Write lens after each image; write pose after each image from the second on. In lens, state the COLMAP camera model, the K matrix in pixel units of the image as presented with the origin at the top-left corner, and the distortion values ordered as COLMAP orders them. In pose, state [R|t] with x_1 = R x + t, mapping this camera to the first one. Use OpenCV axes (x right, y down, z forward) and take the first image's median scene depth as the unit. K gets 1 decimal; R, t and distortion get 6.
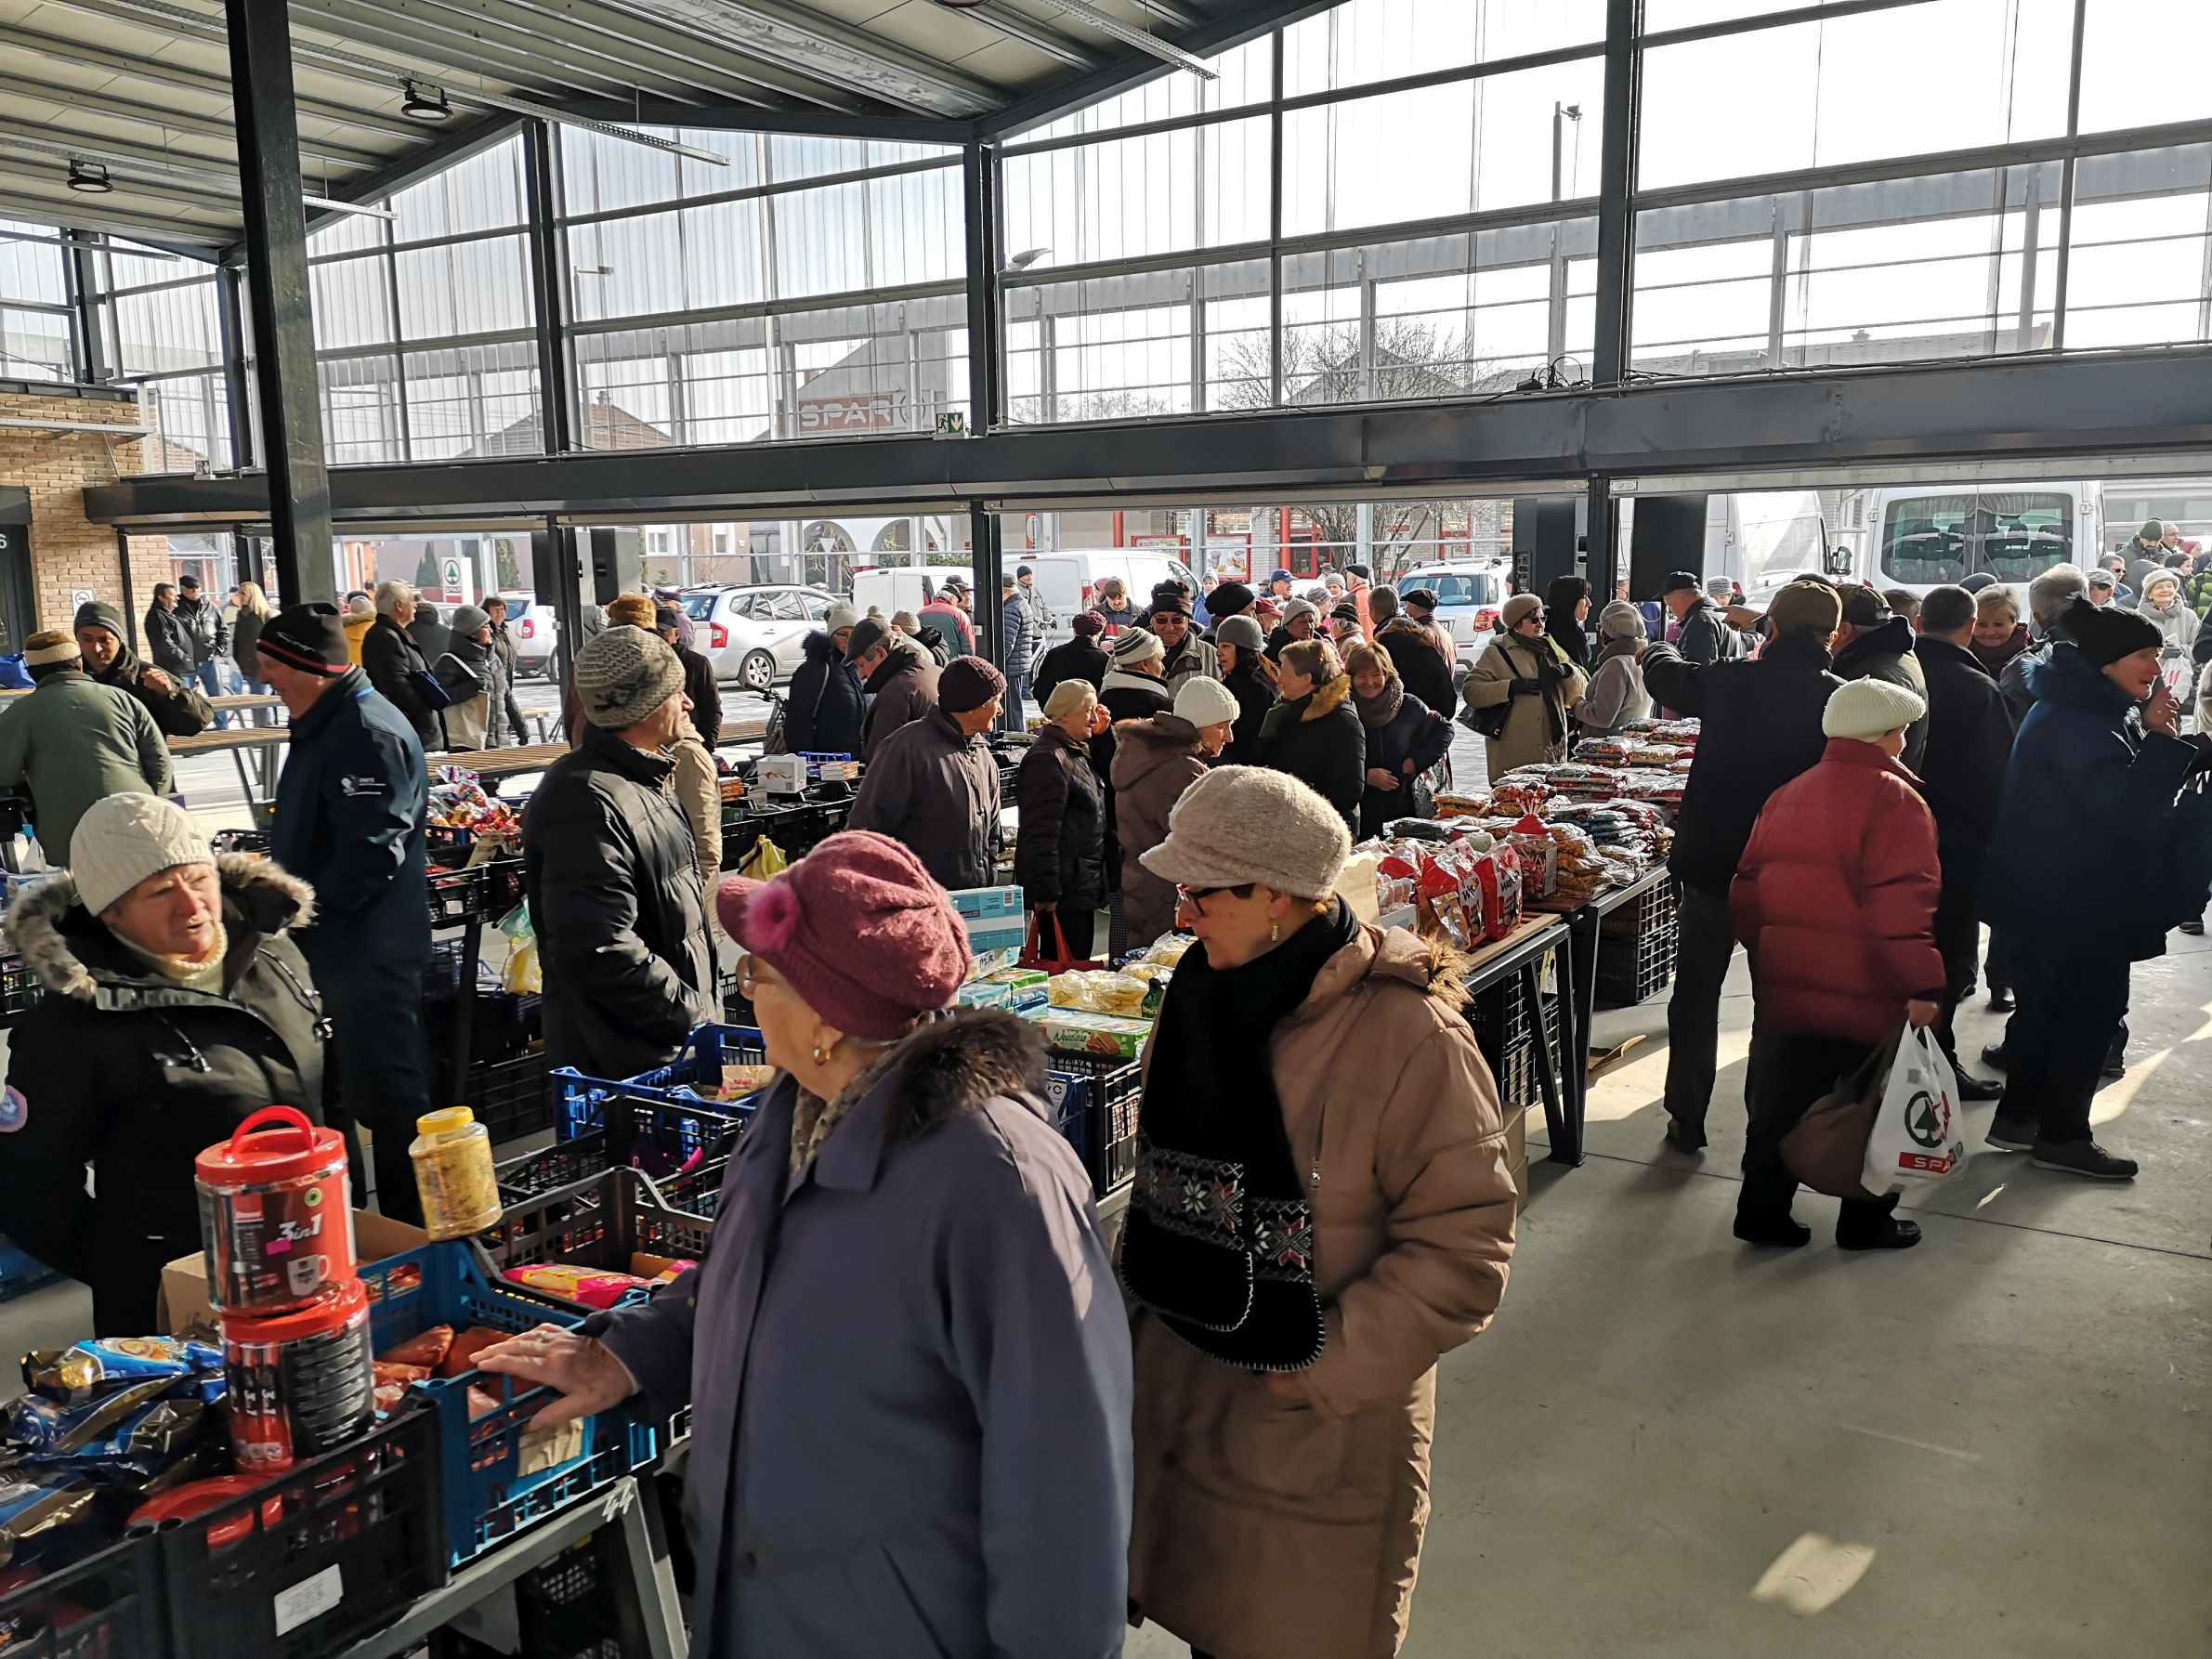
lens RADIAL K [[1755.3, 0, 1106.0], [0, 1755.3, 829.5], [0, 0, 1]] dist [0.144833, -0.162920]
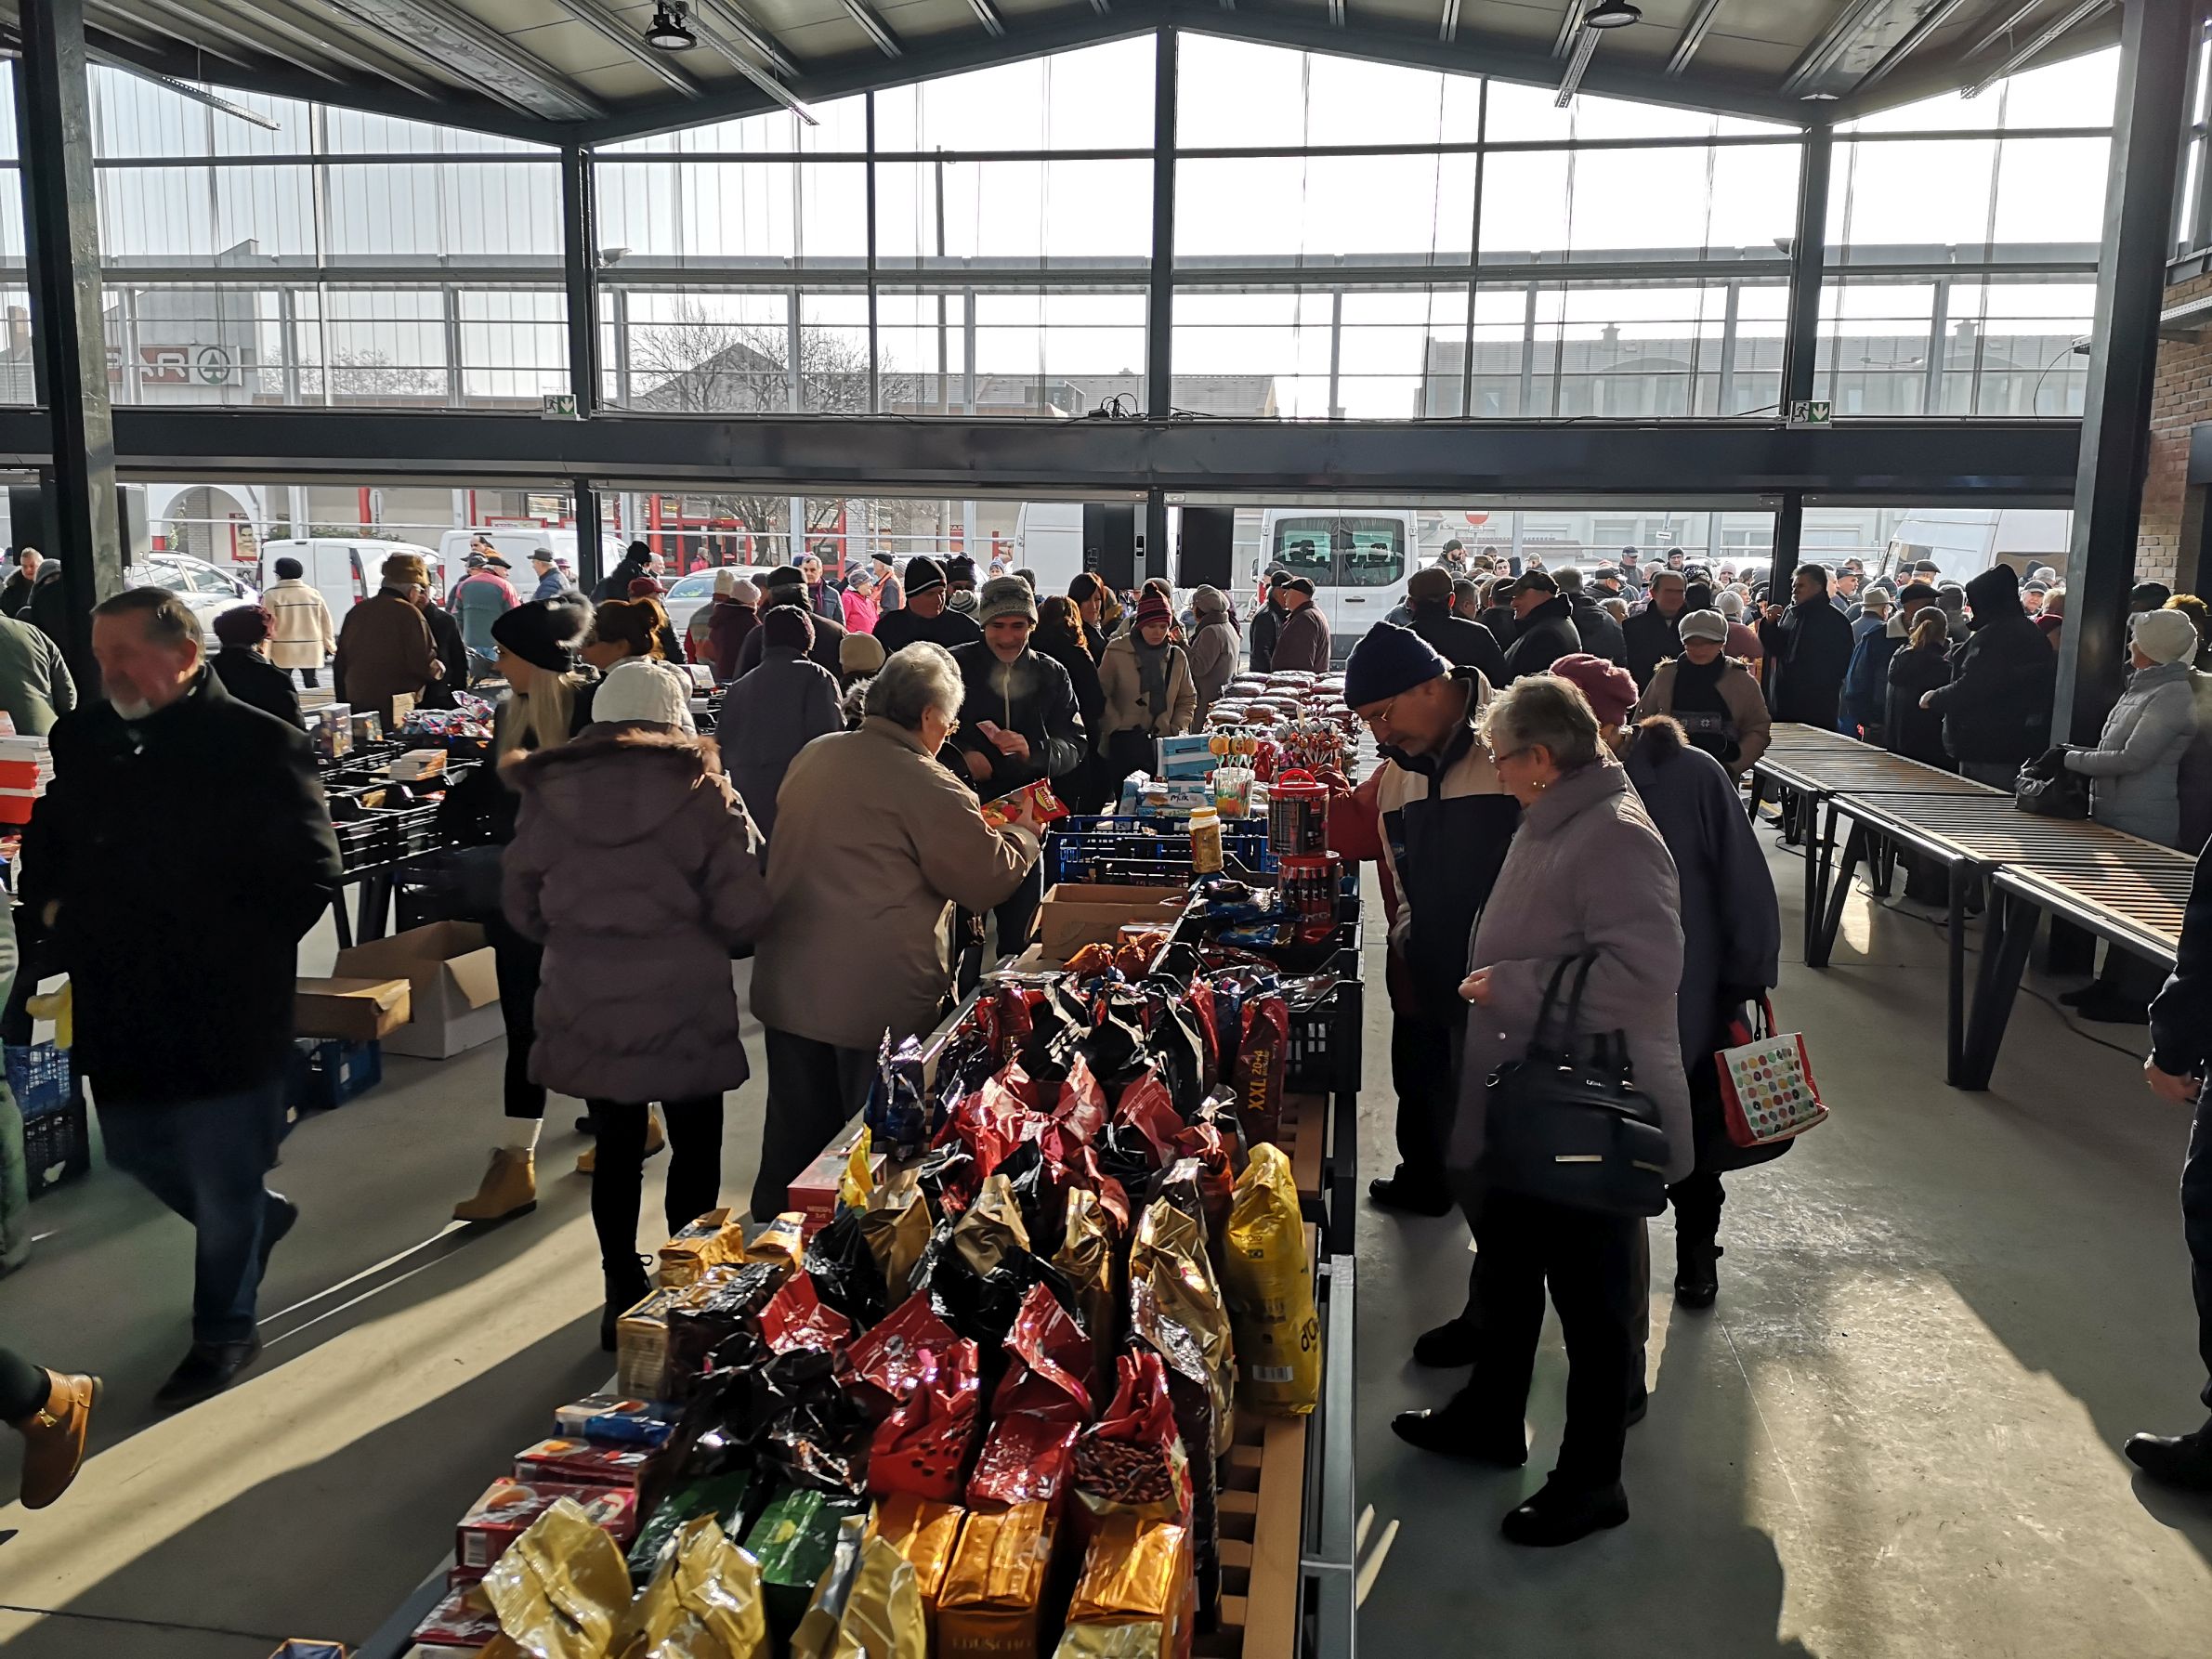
lens RADIAL K [[1755.3, 0, 1106.0], [0, 1755.3, 829.5], [0, 0, 1]] dist [0.144833, -0.162920]
pose [[0.916780, -0.030961, 0.398191, -0.223906], [0.030630, 0.999505, 0.007194, 0.029881], [-0.398217, 0.005601, 0.917274, -0.122391]]
